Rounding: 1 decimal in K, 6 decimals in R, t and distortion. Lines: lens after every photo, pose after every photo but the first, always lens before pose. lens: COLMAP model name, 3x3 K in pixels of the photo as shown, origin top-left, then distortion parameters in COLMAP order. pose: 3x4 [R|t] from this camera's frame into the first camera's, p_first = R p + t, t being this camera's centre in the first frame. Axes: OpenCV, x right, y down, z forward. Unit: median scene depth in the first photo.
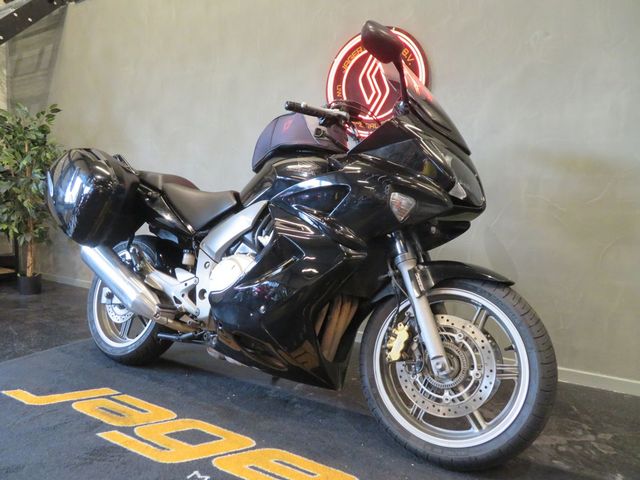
lens RADIAL K [[457.4, 0, 320.0], [0, 457.4, 240.0], [0, 0, 1]] dist [0.006947, 0.000675]
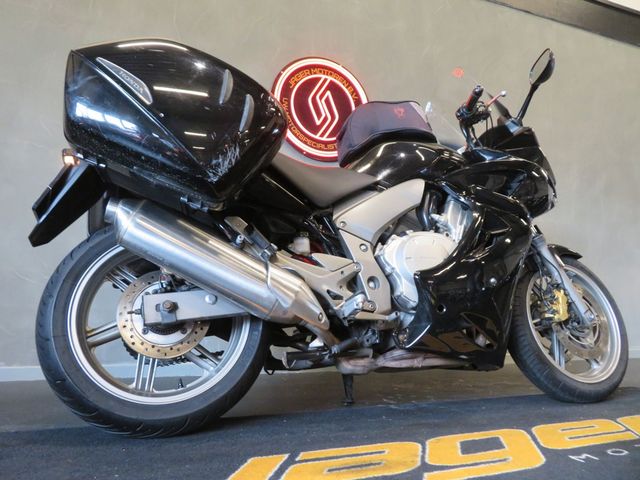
lens RADIAL K [[439.6, 0, 320.0], [0, 439.6, 240.0], [0, 0, 1]] dist [0.050477, 0.000802]
pose [[0.626818, 0.081150, 0.774929, -0.980385], [0.062450, 0.986130, -0.153781, 0.171307], [-0.776659, 0.144787, 0.613056, 0.650564]]
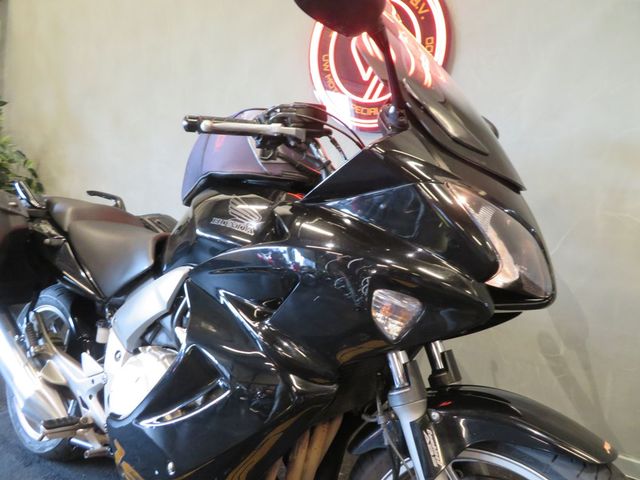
lens RADIAL K [[458.9, 0, 313.8], [0, 458.9, 243.3], [0, 0, 1]] dist [0.004168, -0.000539]
pose [[0.996192, -0.037365, -0.078771, 0.110724], [0.044606, 0.994735, 0.092263, -0.176517], [0.074909, -0.095425, 0.992614, 0.403952]]
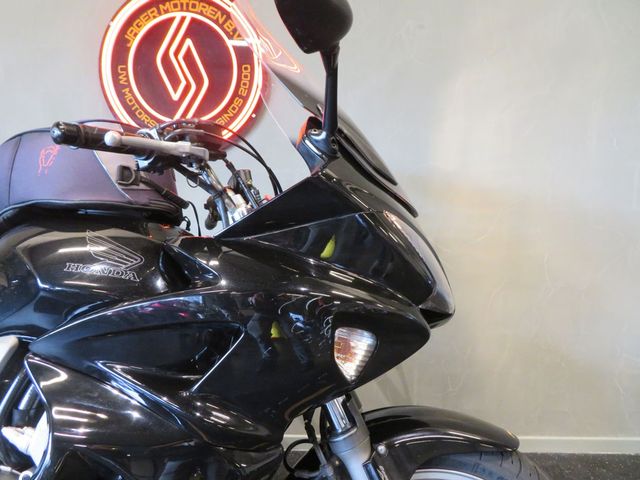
lens RADIAL K [[467.4, 0, 320.0], [0, 467.4, 240.0], [0, 0, 1]] dist [-0.005422, -0.003902]
pose [[0.877201, -0.087414, 0.472099, -0.066618], [0.067771, 0.995985, 0.058492, -0.191849], [-0.475317, -0.019314, 0.879603, 0.490586]]
